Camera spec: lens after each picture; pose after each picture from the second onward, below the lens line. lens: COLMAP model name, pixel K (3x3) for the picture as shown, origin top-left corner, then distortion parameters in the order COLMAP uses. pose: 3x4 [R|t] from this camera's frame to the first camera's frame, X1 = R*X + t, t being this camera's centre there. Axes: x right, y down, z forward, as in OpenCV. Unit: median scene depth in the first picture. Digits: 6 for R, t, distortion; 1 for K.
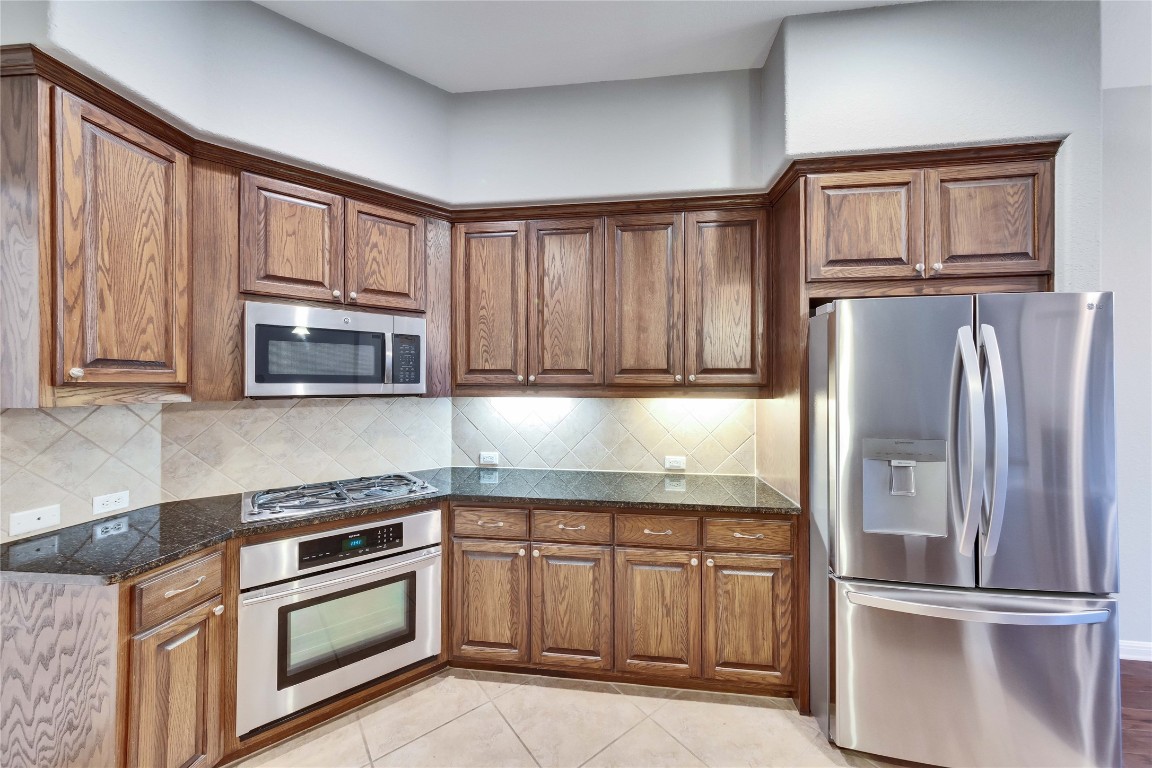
lens RADIAL K [[443.4, 0, 576.0], [0, 443.4, 384.0], [0, 0, 1]] dist [-0.013377, 0.000072]
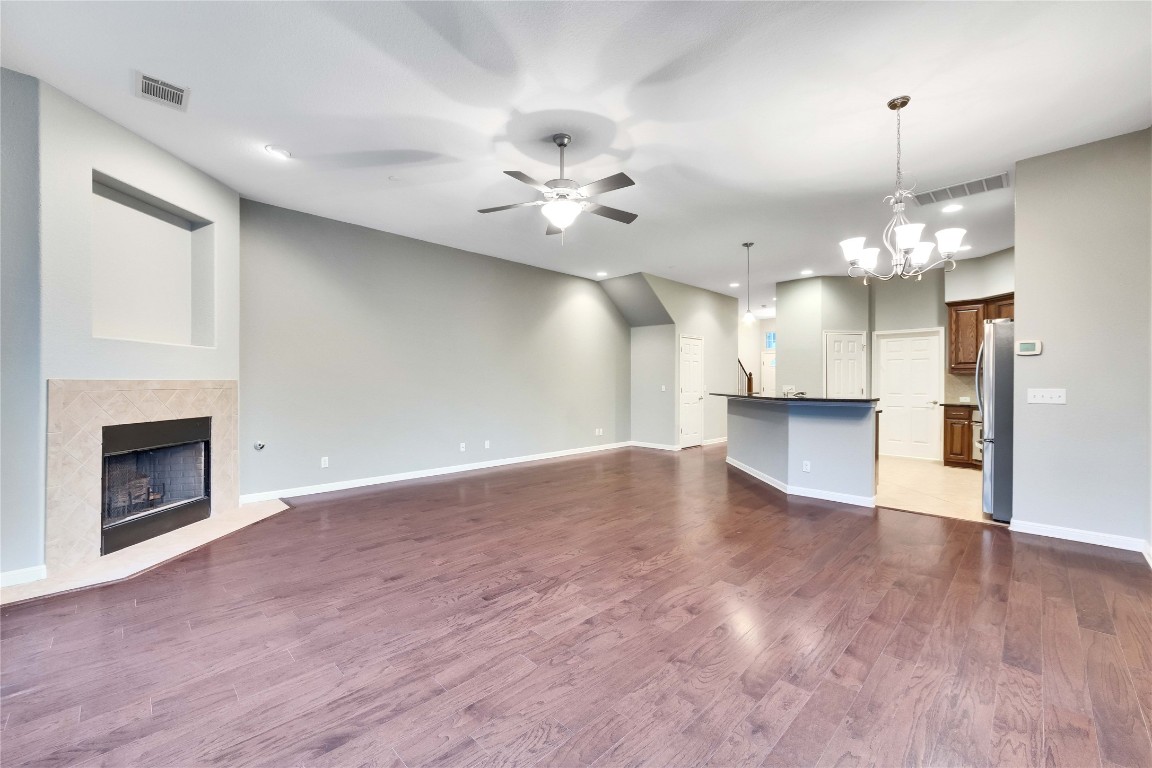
lens RADIAL K [[443.4, 0, 576.0], [0, 443.4, 384.0], [0, 0, 1]] dist [-0.013377, 0.000072]
pose [[-0.622959, 0.016370, -0.782083, 4.803201], [0.008528, 0.999864, 0.014136, 0.063709], [0.782208, 0.002136, -0.623014, 0.718318]]
